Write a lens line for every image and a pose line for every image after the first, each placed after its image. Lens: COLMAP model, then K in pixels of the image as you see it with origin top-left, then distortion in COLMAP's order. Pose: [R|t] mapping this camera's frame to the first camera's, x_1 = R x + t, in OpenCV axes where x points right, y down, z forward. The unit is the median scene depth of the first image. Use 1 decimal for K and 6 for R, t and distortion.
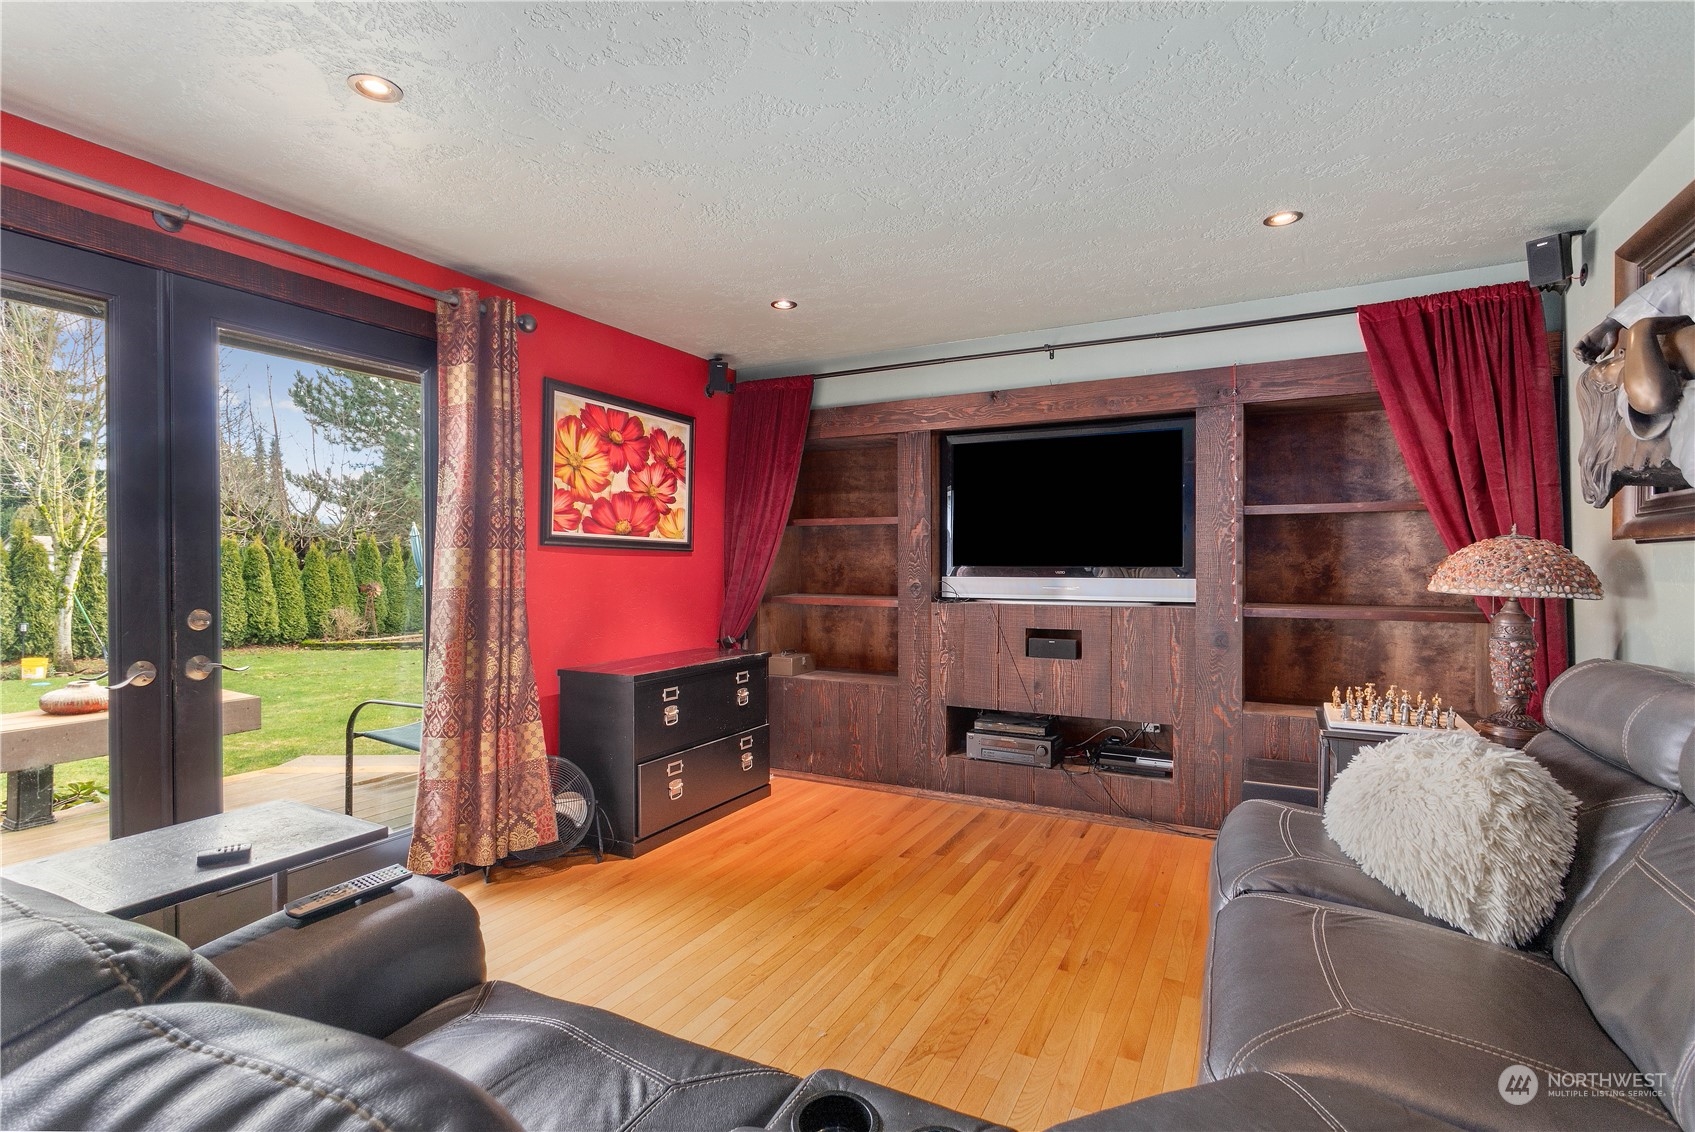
lens RADIAL K [[806.7, 0, 852.7], [0, 806.7, 570.0], [0, 0, 1]] dist [0.001383, 0.002957]
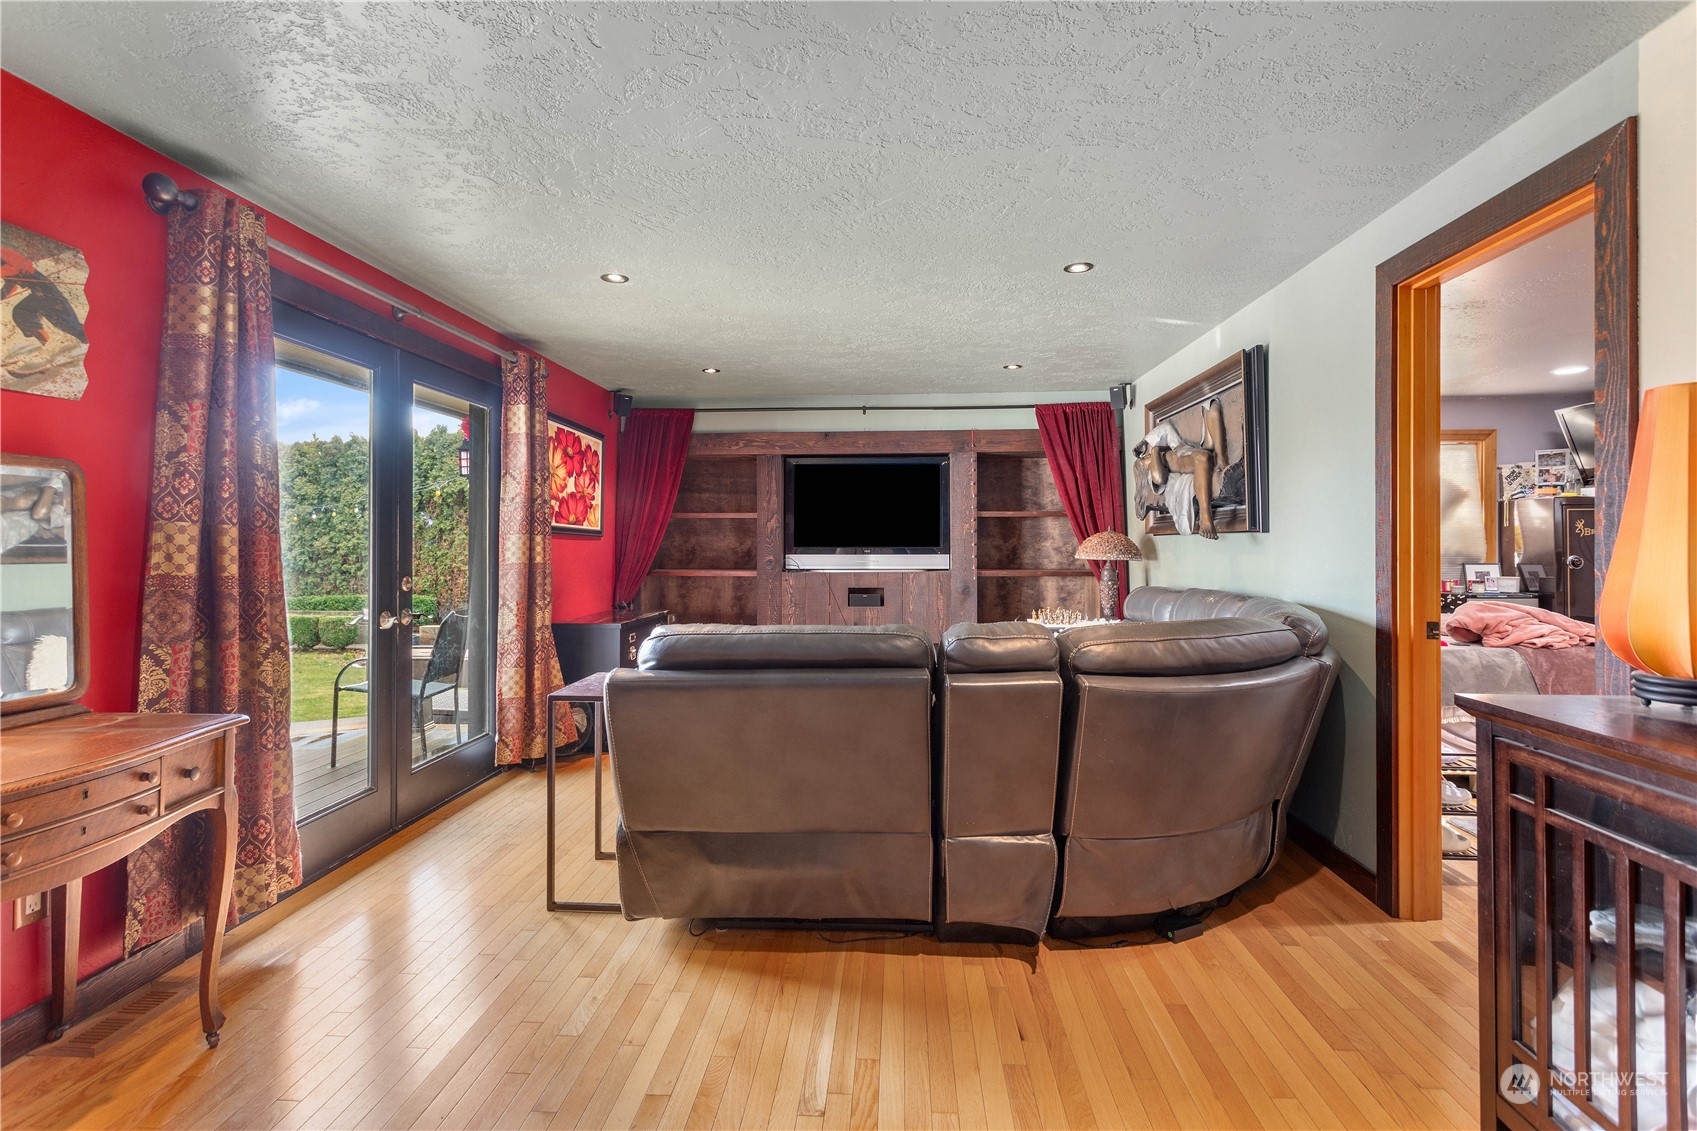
lens RADIAL K [[807.7, 0, 841.3], [0, 807.7, 541.4], [0, 0, 1]] dist [0.001383, 0.002957]
pose [[0.916005, 0.001134, 0.401165, -0.456590], [0.005339, 0.999873, -0.015017, 0.007669], [-0.401131, 0.015898, 0.915883, -0.444063]]
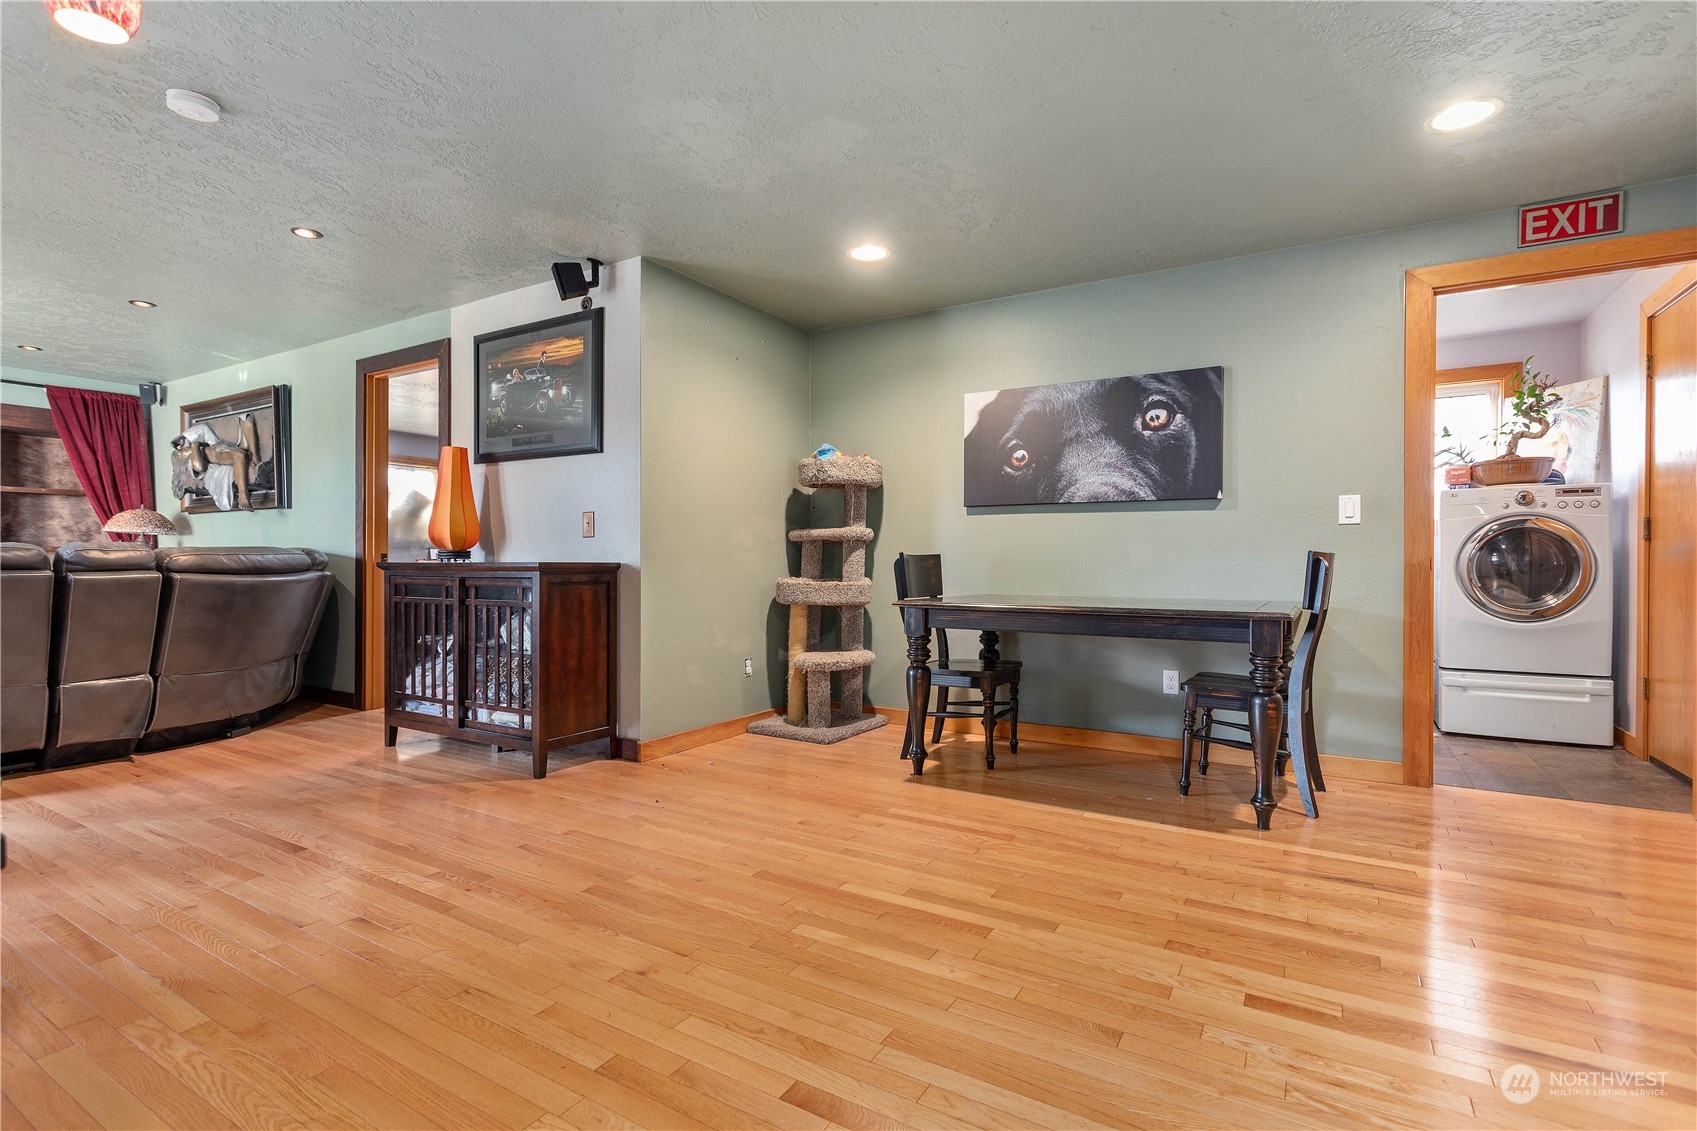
lens RADIAL K [[807.7, 0, 846.0], [0, 807.7, 567.7], [0, 0, 1]] dist [0.001383, 0.002957]
pose [[0.063557, -0.002861, 0.997974, -1.025523], [0.008204, 0.999964, 0.002344, 0.100457], [-0.997944, 0.008039, 0.063578, -0.879317]]
